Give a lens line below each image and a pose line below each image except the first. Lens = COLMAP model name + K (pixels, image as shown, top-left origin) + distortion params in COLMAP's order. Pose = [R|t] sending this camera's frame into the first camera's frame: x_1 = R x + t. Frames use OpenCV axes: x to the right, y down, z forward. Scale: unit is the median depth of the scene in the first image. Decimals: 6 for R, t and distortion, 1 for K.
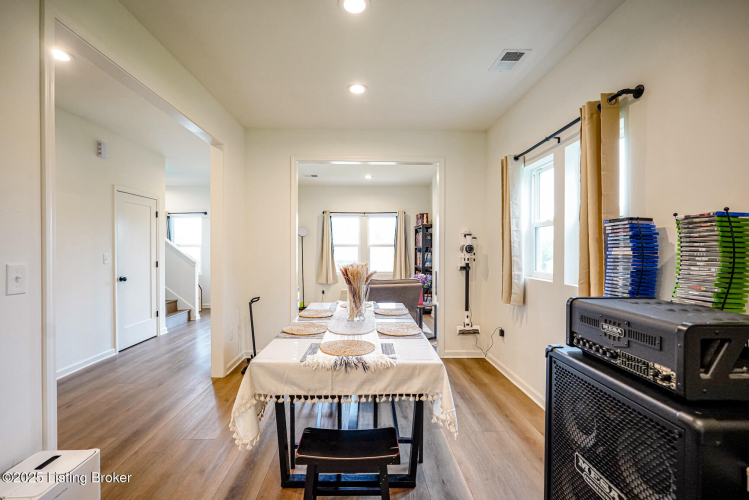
lens RADIAL K [[339.7, 0, 371.5], [0, 339.7, 251.7], [0, 0, 1]] dist [-0.008238, 0.003883]
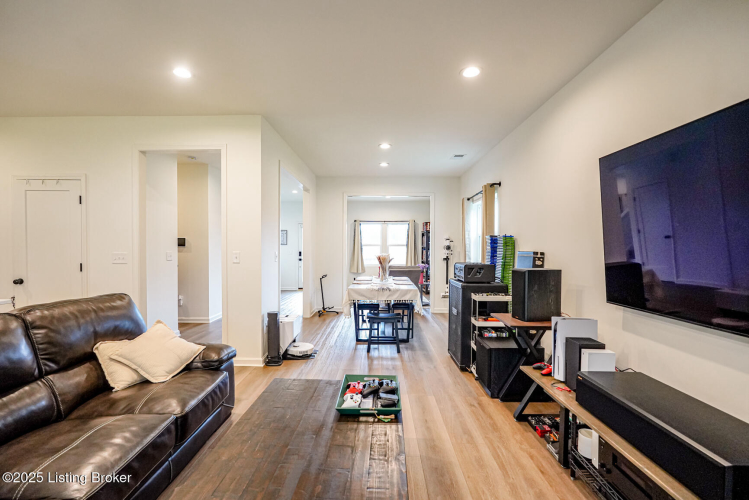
lens RADIAL K [[339.7, 0, 373.5], [0, 339.7, 253.0], [0, 0, 1]] dist [-0.008238, 0.003883]
pose [[0.999043, 0.004281, -0.043525, -0.010416], [-0.004029, 0.999975, 0.005890, 0.008725], [0.043549, -0.005709, 0.999035, -0.618394]]
